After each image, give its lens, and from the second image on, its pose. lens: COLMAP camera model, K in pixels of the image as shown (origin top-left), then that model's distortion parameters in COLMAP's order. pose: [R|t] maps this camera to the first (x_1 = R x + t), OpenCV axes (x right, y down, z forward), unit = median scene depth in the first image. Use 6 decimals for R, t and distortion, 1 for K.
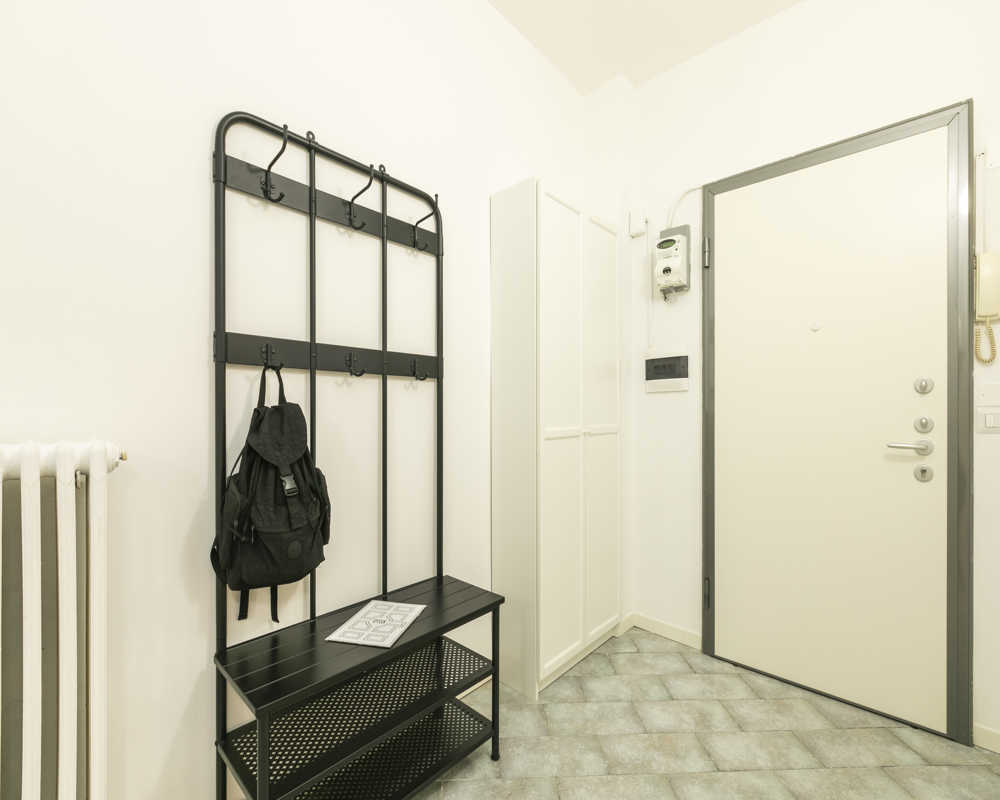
lens RADIAL K [[444.2, 0, 499.9], [0, 444.2, 411.0], [0, 0, 1]] dist [-0.000172, 0.000242]
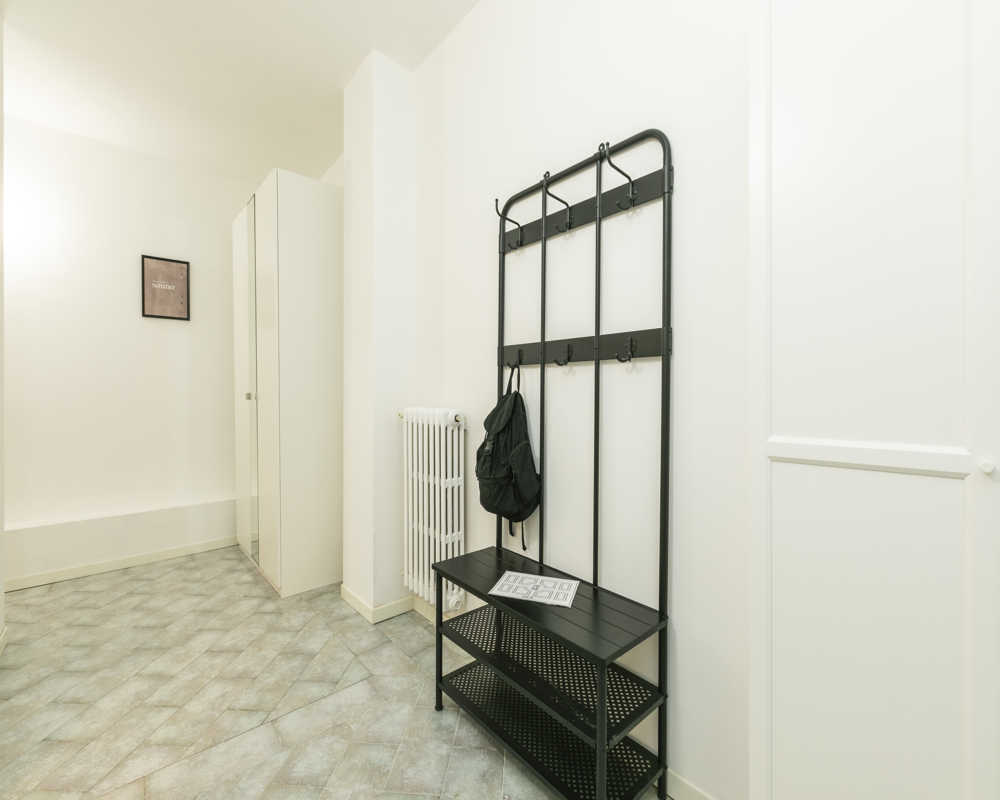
lens RADIAL K [[438.6, 0, 502.9], [0, 438.6, 397.9], [0, 0, 1]] dist [-0.000391, 0.000070]
pose [[-0.100689, 0.007164, -0.994892, 0.689543], [-0.006070, 0.999951, 0.007815, -0.005290], [0.994899, 0.006826, -0.100640, 0.860977]]
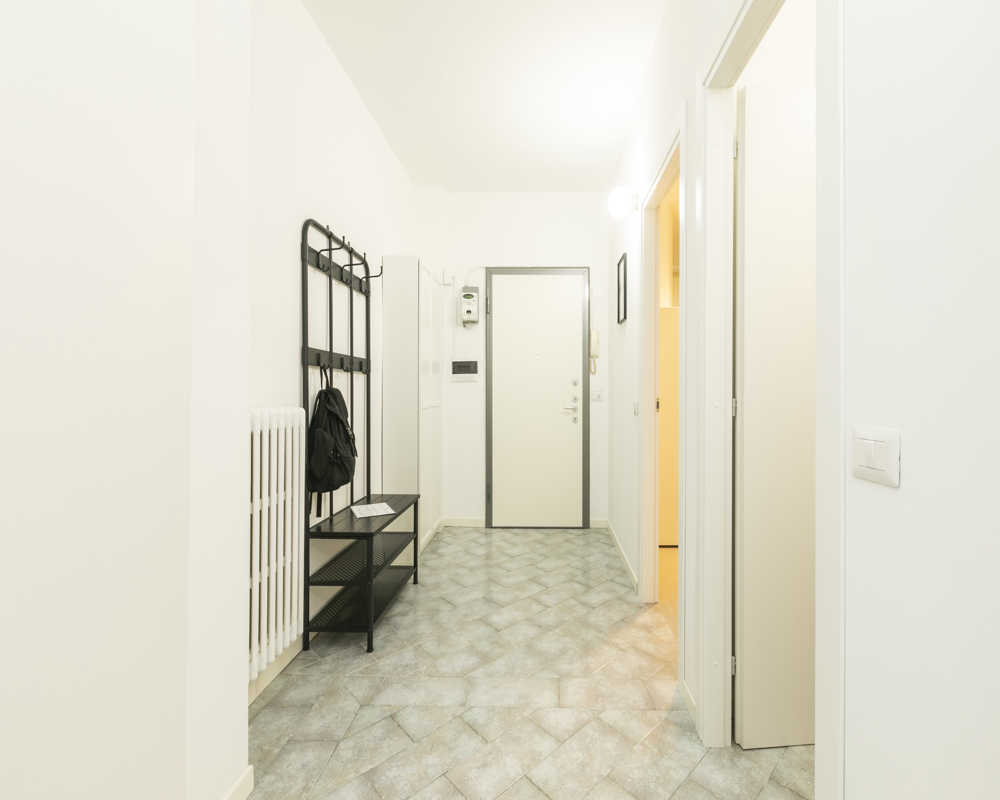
lens RADIAL K [[455.4, 0, 528.8], [0, 455.4, 391.3], [0, 0, 1]] dist [0.001647, 0.000798]
pose [[0.753058, 0.002512, 0.657949, -0.848519], [-0.000037, 0.999993, -0.003775, 0.001479], [-0.657954, 0.002818, 0.753053, -0.678983]]
